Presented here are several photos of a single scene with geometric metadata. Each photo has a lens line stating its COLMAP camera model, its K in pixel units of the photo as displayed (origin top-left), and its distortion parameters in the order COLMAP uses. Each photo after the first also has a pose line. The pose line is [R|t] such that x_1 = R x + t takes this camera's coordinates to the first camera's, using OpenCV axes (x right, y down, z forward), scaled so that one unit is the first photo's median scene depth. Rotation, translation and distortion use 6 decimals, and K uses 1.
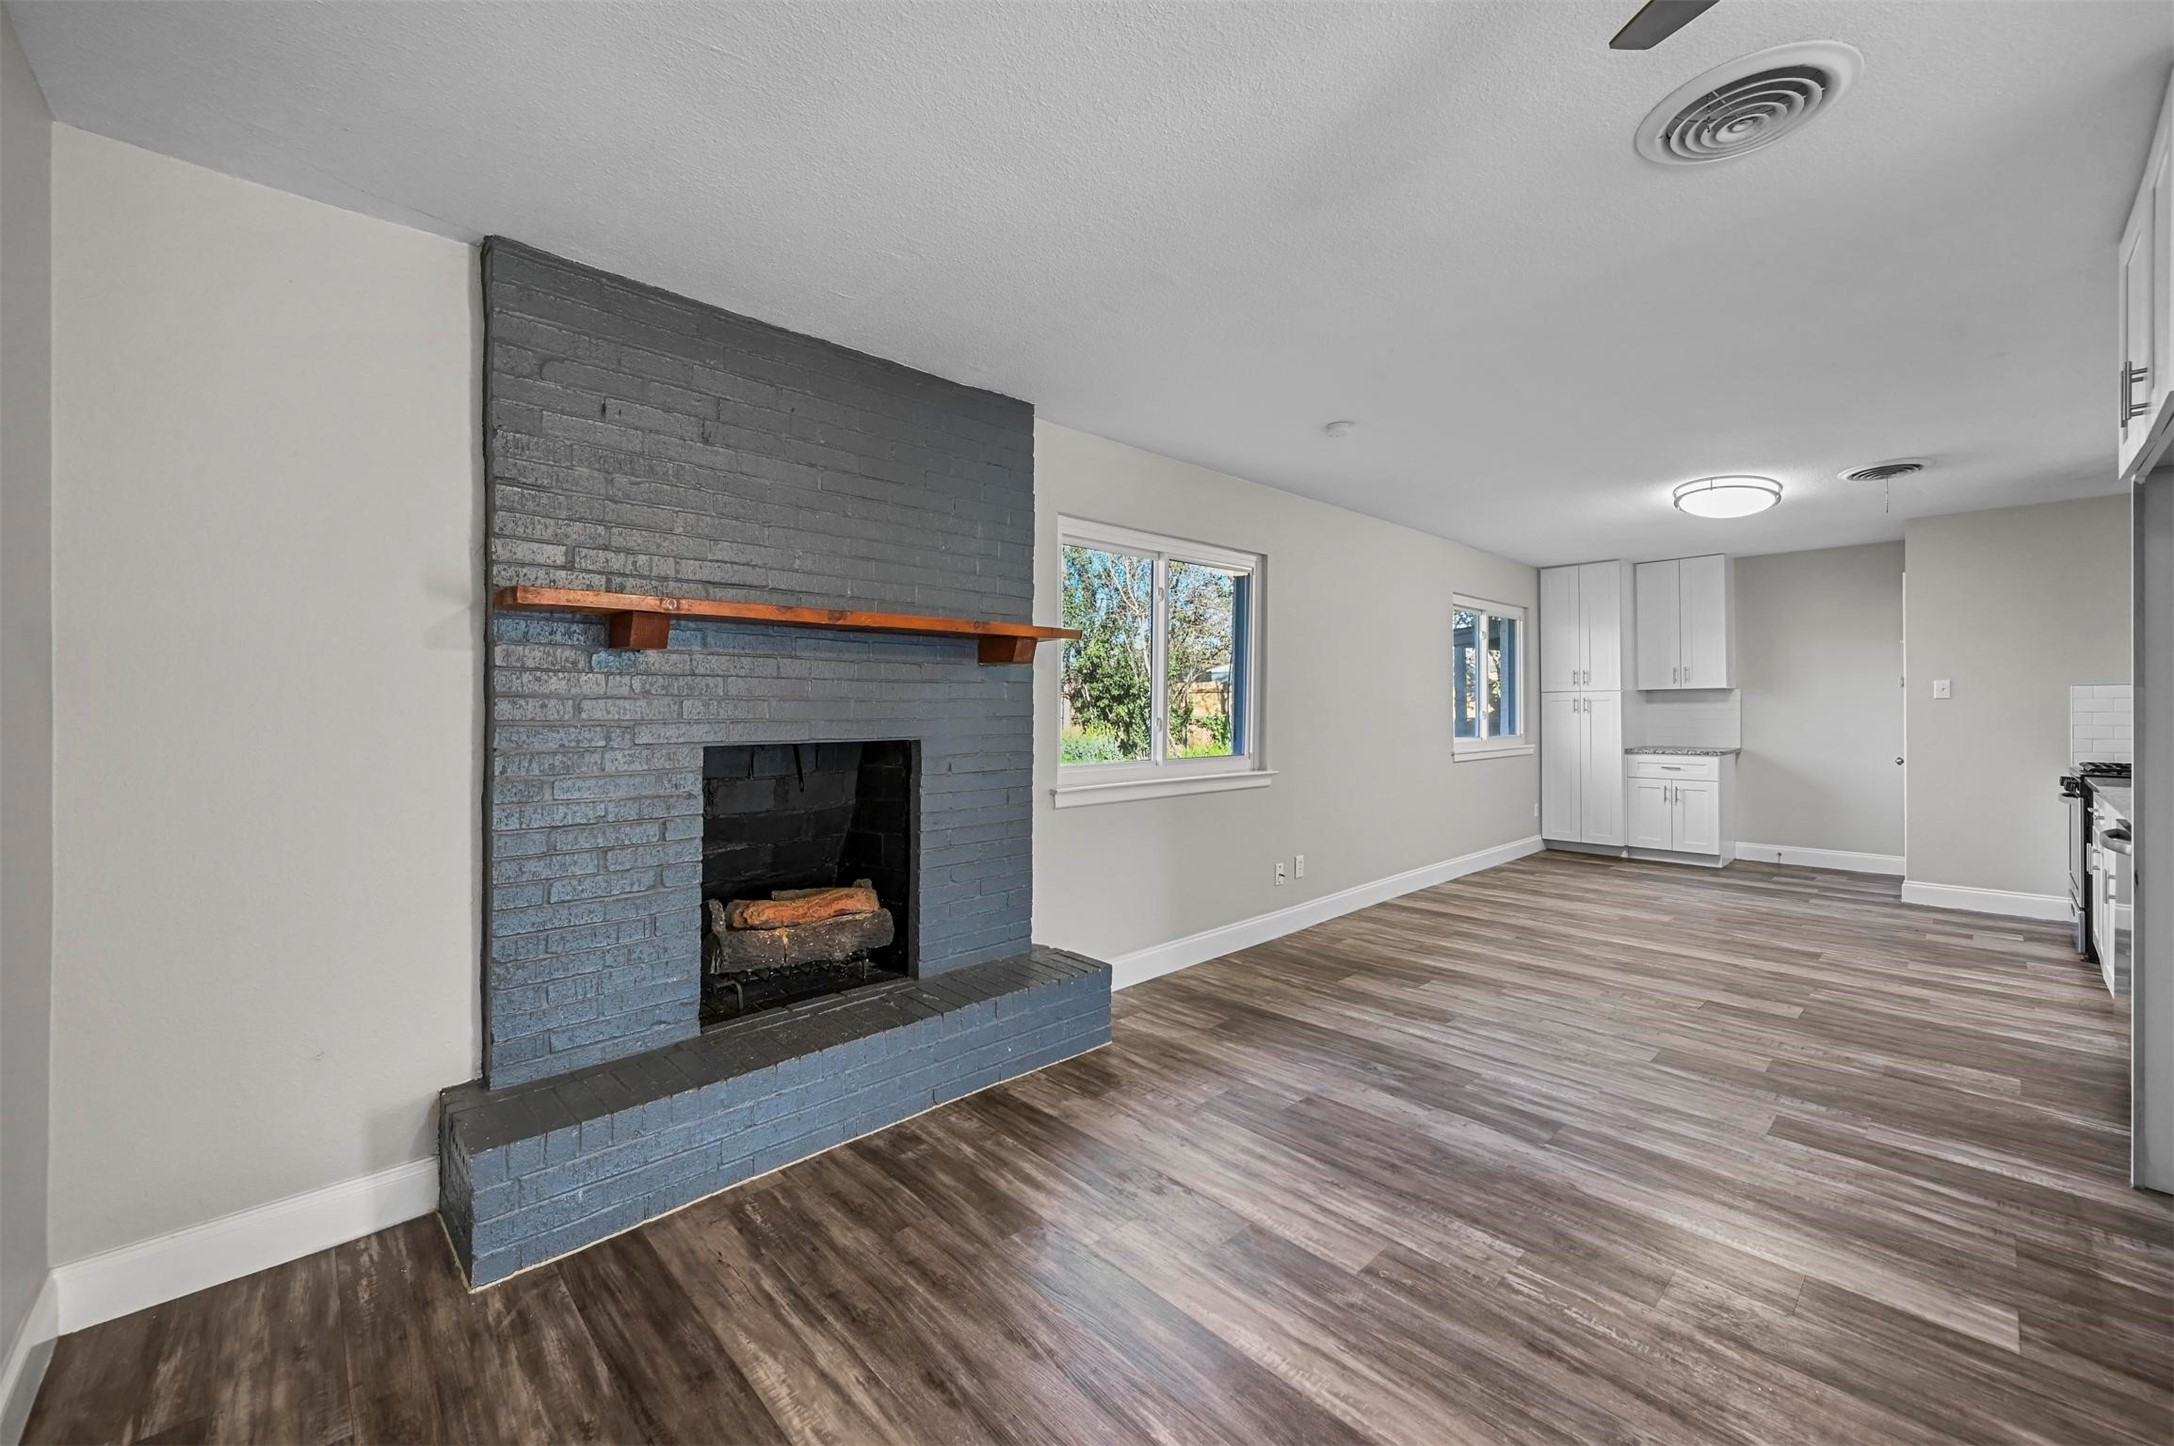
lens RADIAL K [[854.3, 0, 1091.5], [0, 854.3, 710.6], [0, 0, 1]] dist [-0.000464, -0.000936]
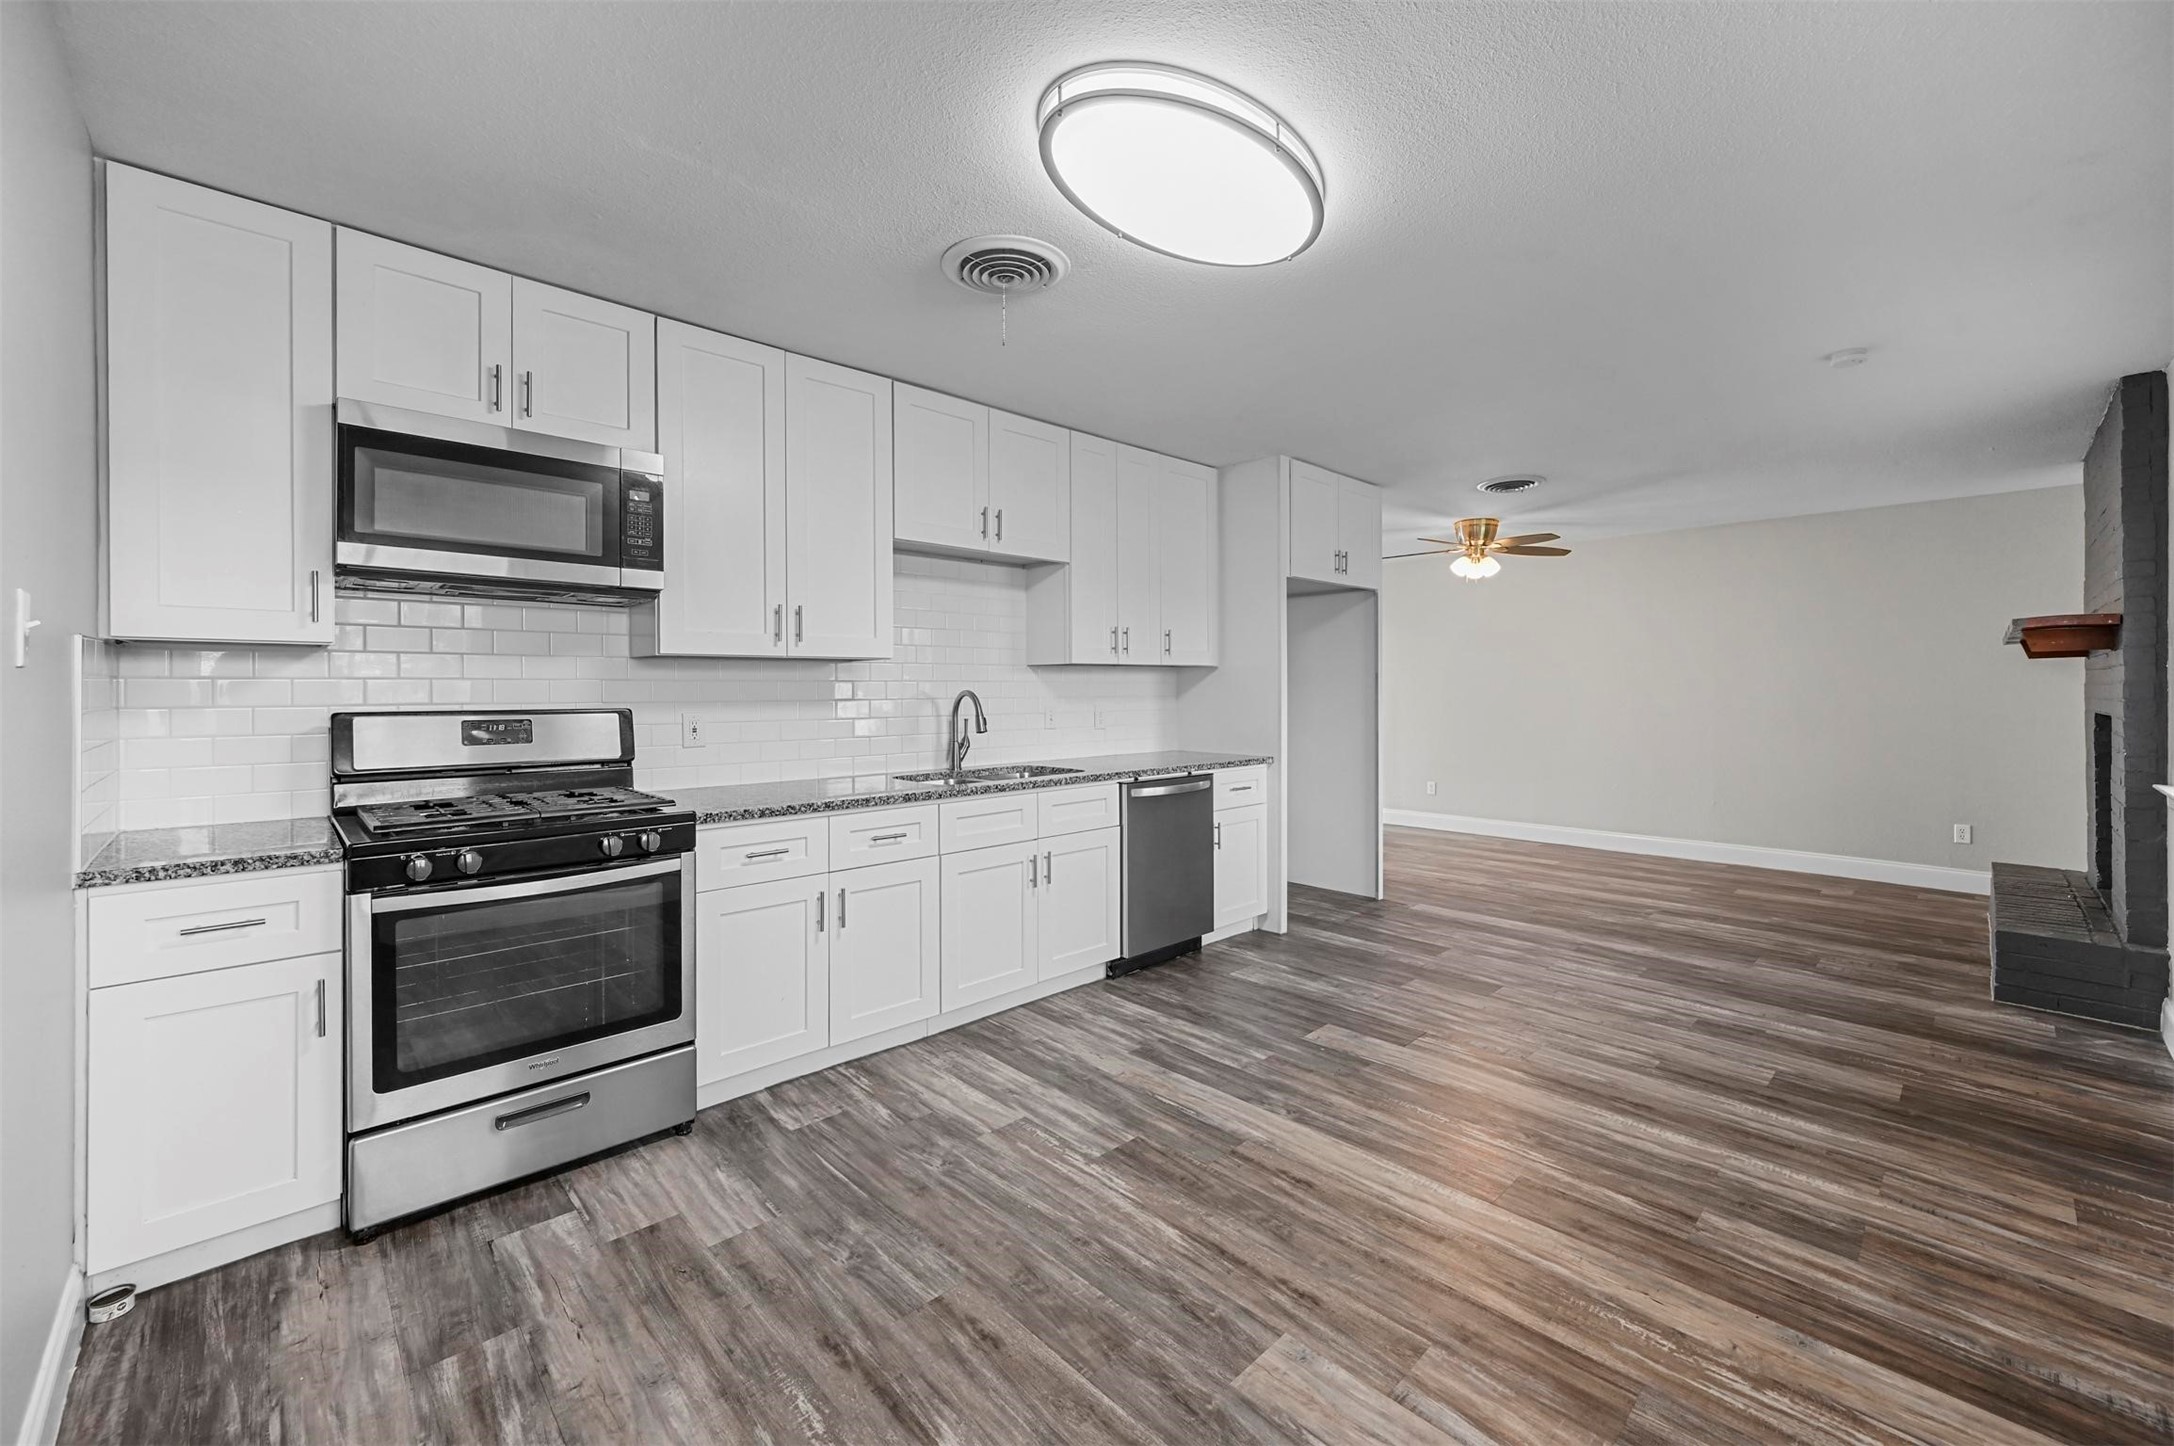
lens RADIAL K [[854.3, 0, 1100.4], [0, 854.3, 683.6], [0, 0, 1]] dist [-0.000464, -0.000936]
pose [[-0.999944, 0.002745, -0.010180, 1.039250], [0.002760, 0.999995, -0.001426, -0.010987], [0.010176, -0.001454, -0.999947, 1.851813]]
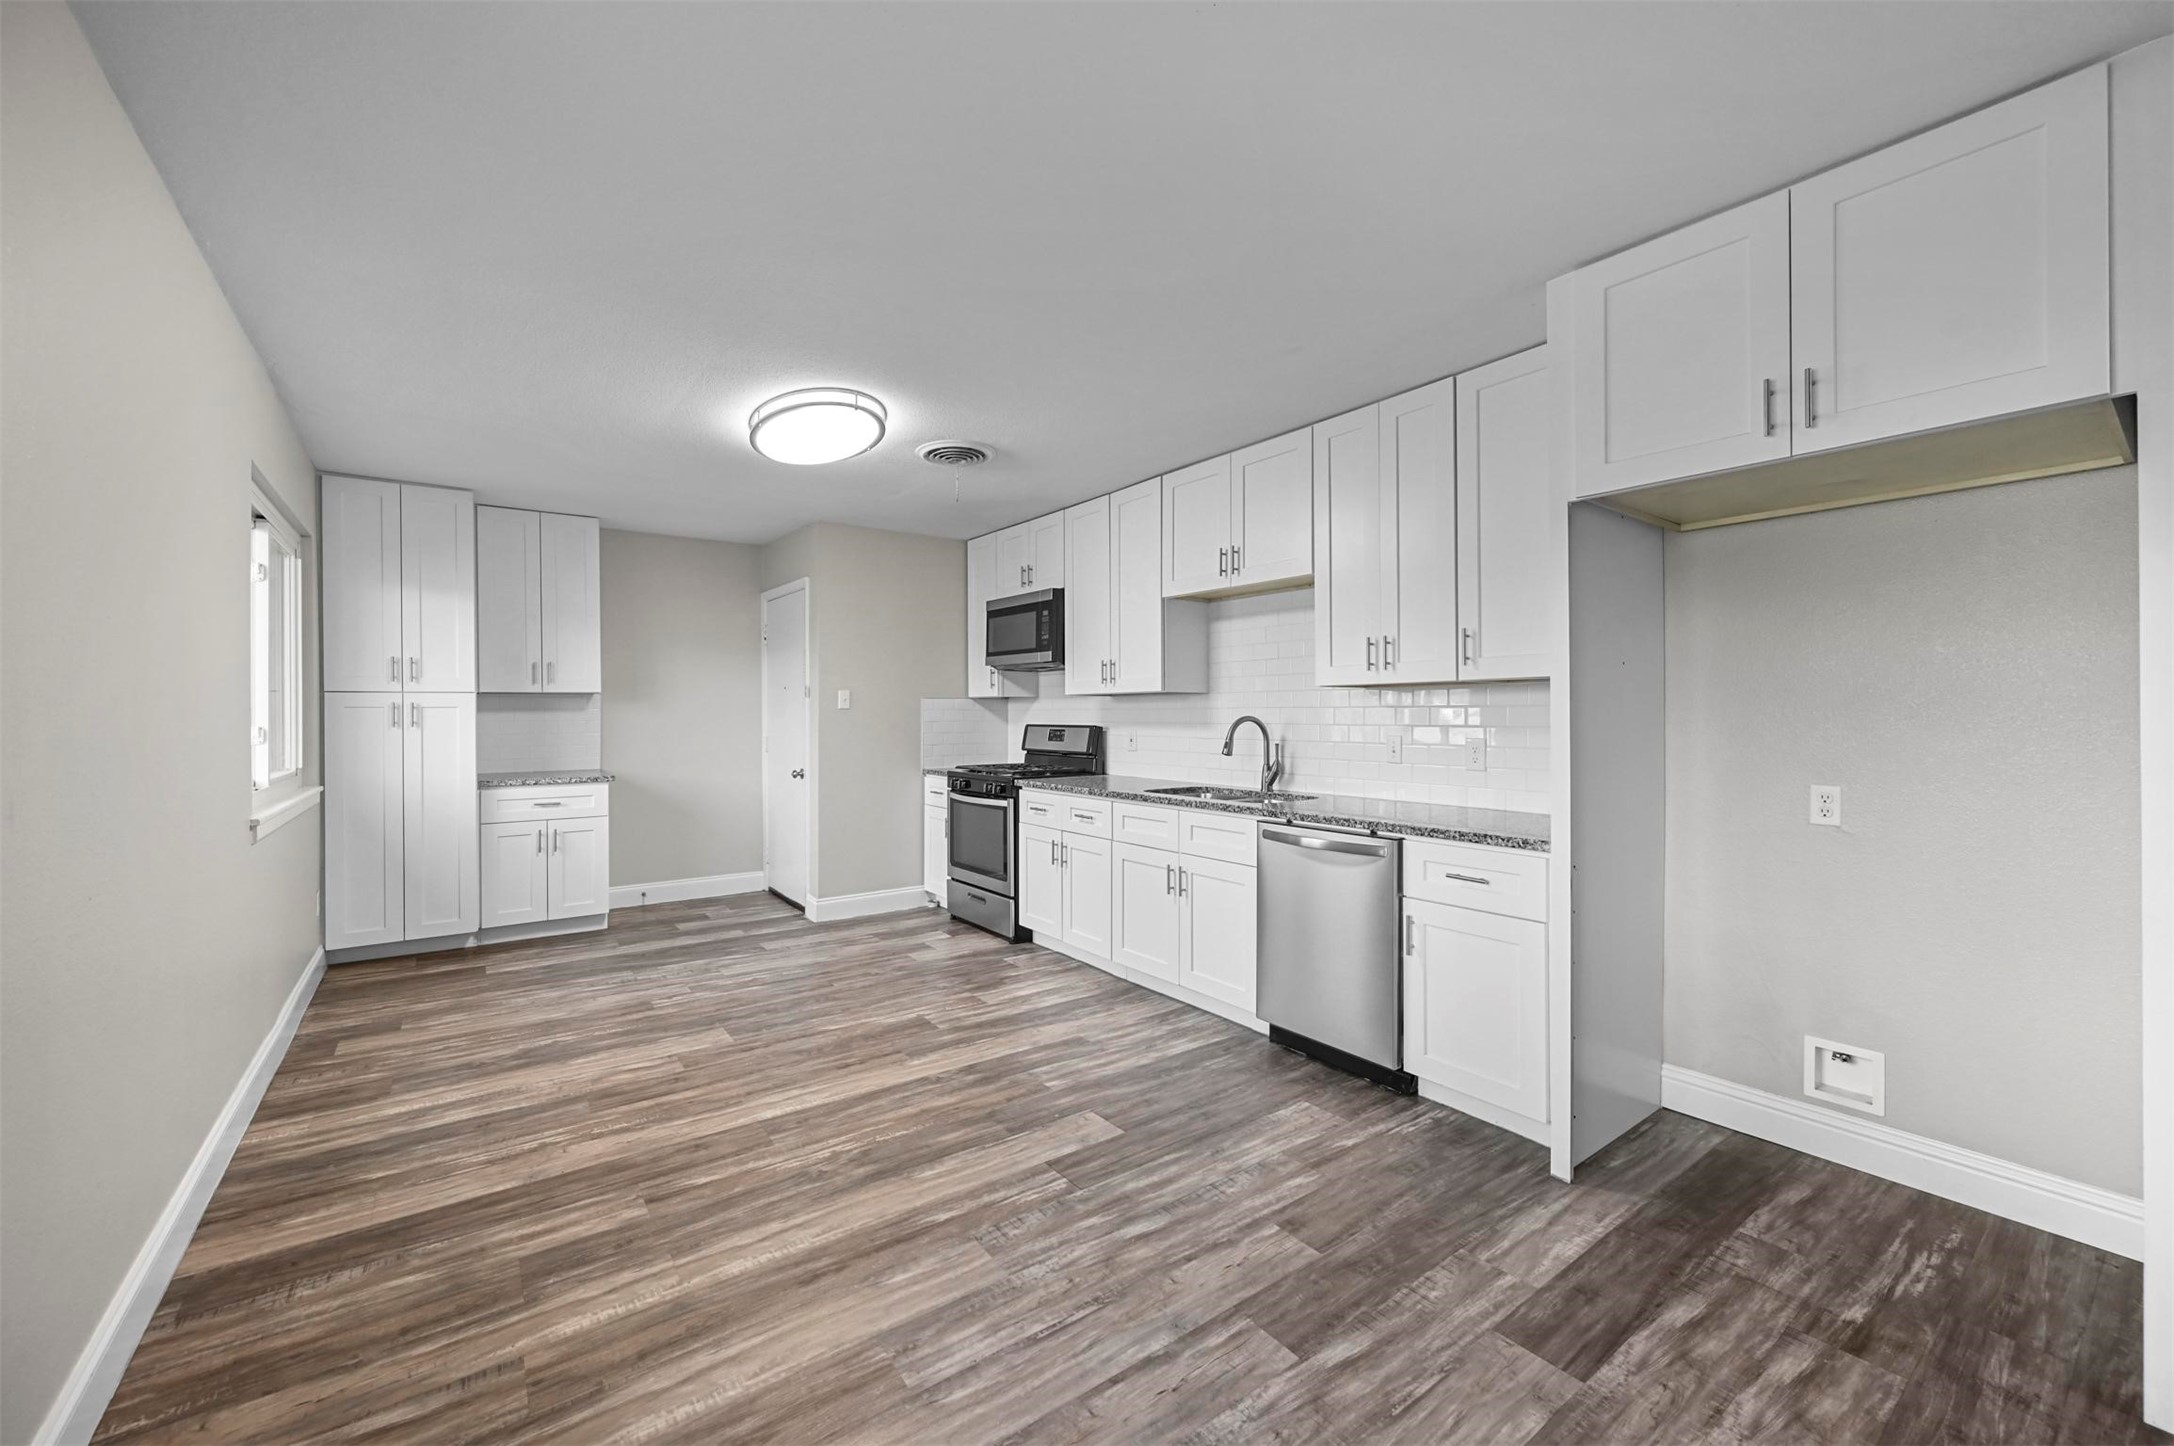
lens RADIAL K [[854.3, 0, 1071.7], [0, 854.3, 705.5], [0, 0, 1]] dist [-0.000464, -0.000936]
pose [[0.130630, 0.012145, 0.991357, 0.067158], [0.004488, 0.999907, -0.012841, -0.005620], [-0.991421, 0.006127, 0.130564, 0.905801]]
